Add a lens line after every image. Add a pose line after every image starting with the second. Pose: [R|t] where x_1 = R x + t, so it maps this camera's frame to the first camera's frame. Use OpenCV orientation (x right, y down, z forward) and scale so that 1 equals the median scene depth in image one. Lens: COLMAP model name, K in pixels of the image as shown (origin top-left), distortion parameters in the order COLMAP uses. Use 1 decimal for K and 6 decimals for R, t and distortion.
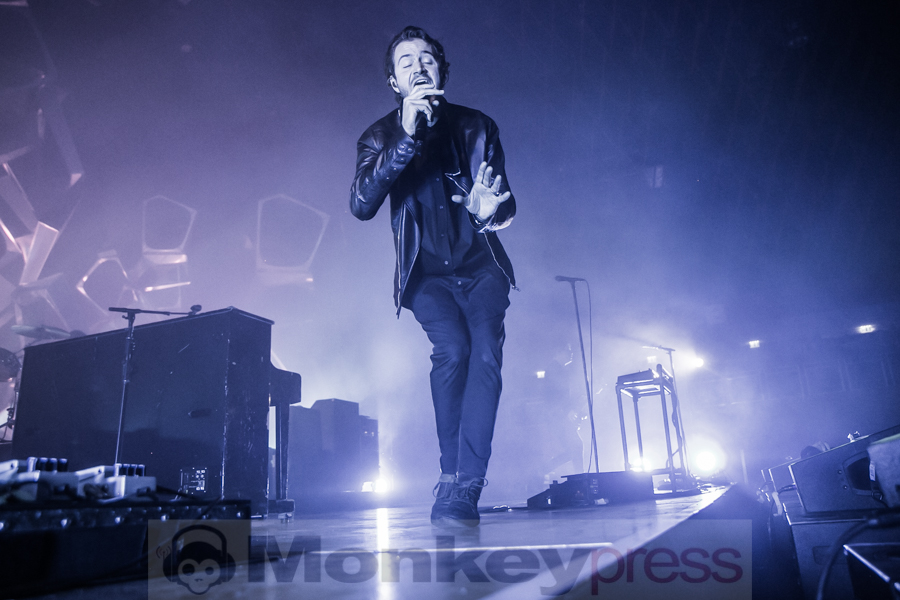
lens RADIAL K [[678.5, 0, 453.8], [0, 678.5, 266.9], [0, 0, 1]] dist [-0.119076, 0.074864]
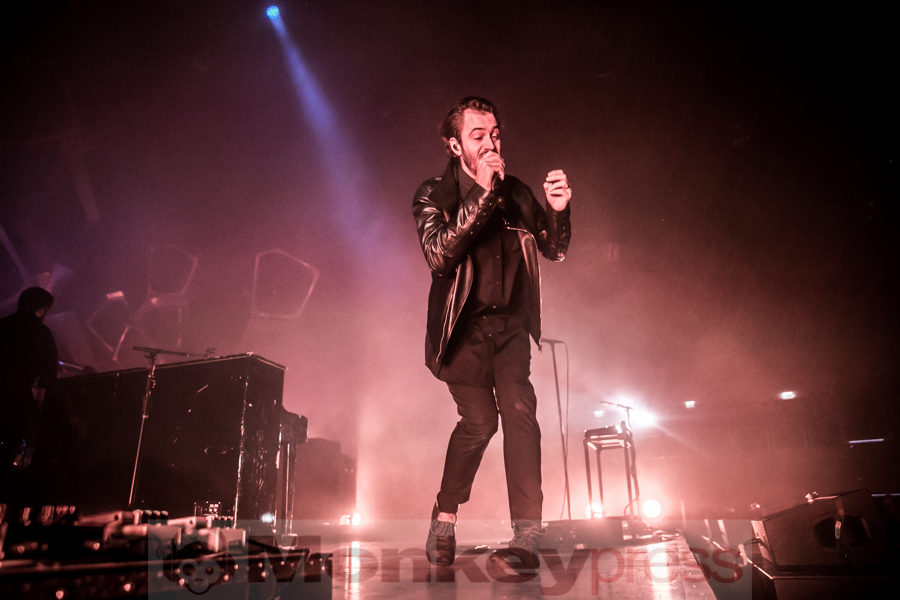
lens RADIAL K [[607.8, 0, 450.0], [0, 607.8, 300.0], [0, 0, 1]] dist [-0.123323, 0.081329]
pose [[0.997599, 0.053929, 0.043454, -0.055317], [-0.052245, 0.997872, -0.039001, -0.003072], [-0.045465, 0.036637, 0.998294, 0.020349]]
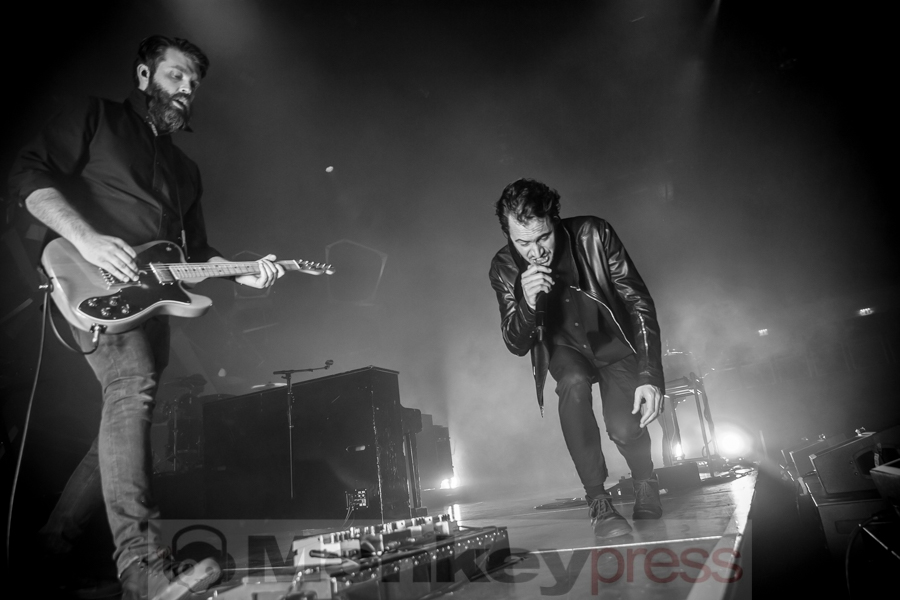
lens RADIAL K [[607.8, 0, 450.0], [0, 607.8, 300.0], [0, 0, 1]] dist [-0.123323, 0.081329]
pose [[0.995294, -0.079114, -0.055958, -0.094592], [0.080956, 0.996221, 0.031465, -0.086830], [0.053257, -0.035847, 0.997937, -0.156716]]
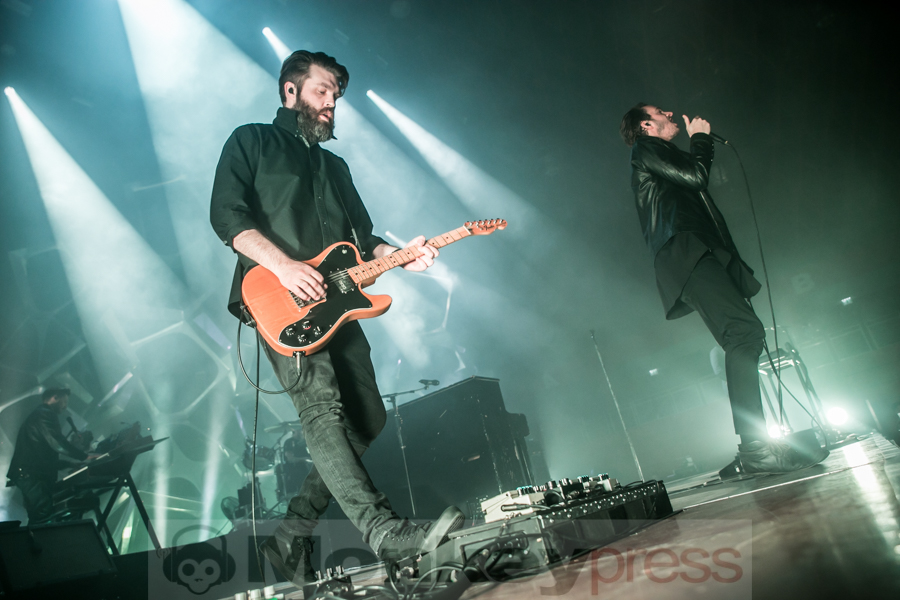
lens RADIAL K [[607.8, 0, 450.0], [0, 607.8, 300.0], [0, 0, 1]] dist [-0.123323, 0.081329]
pose [[0.960595, -0.234440, -0.149312, -0.148309], [0.232867, 0.972100, -0.028184, -0.059479], [0.151754, -0.007697, 0.988388, -0.189758]]
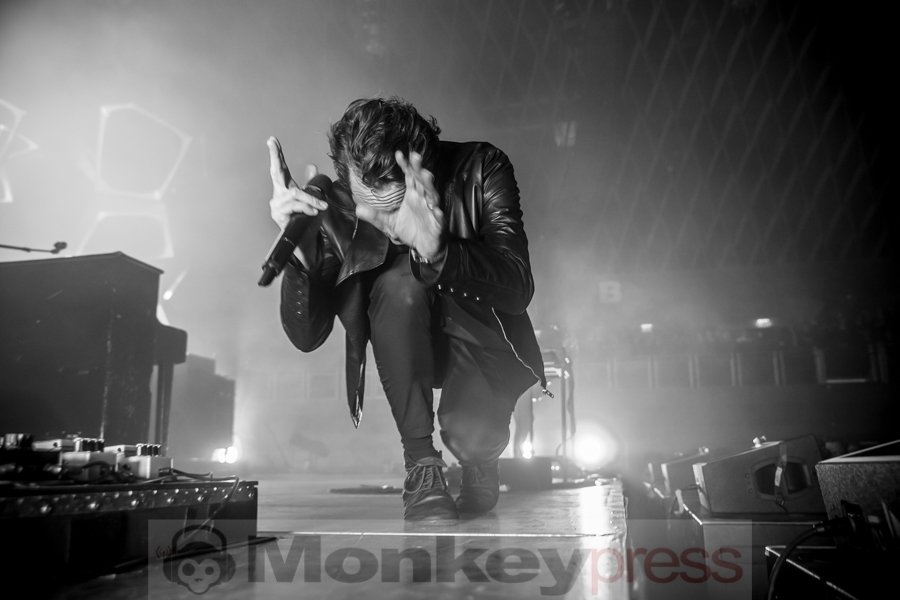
lens RADIAL K [[777.4, 0, 440.0], [0, 777.4, 299.1], [0, 0, 1]] dist [-0.102102, 0.174341]
pose [[0.982687, 0.085766, 0.164229, -0.073760], [-0.103237, 0.989519, 0.100971, -0.022419], [-0.153847, -0.116177, 0.981241, -0.051815]]
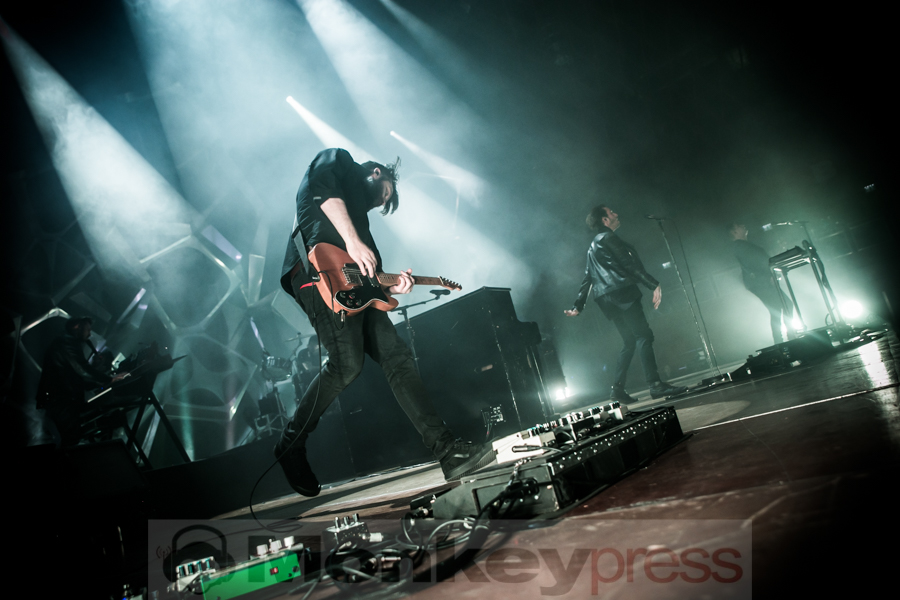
lens RADIAL K [[611.6, 0, 450.0], [0, 611.6, 300.0], [0, 0, 1]] dist [-0.128792, 0.099252]
pose [[0.948994, -0.237935, -0.206876, -0.140166], [0.267734, 0.954658, 0.130181, -0.084672], [0.166521, -0.178929, 0.969668, -0.177810]]
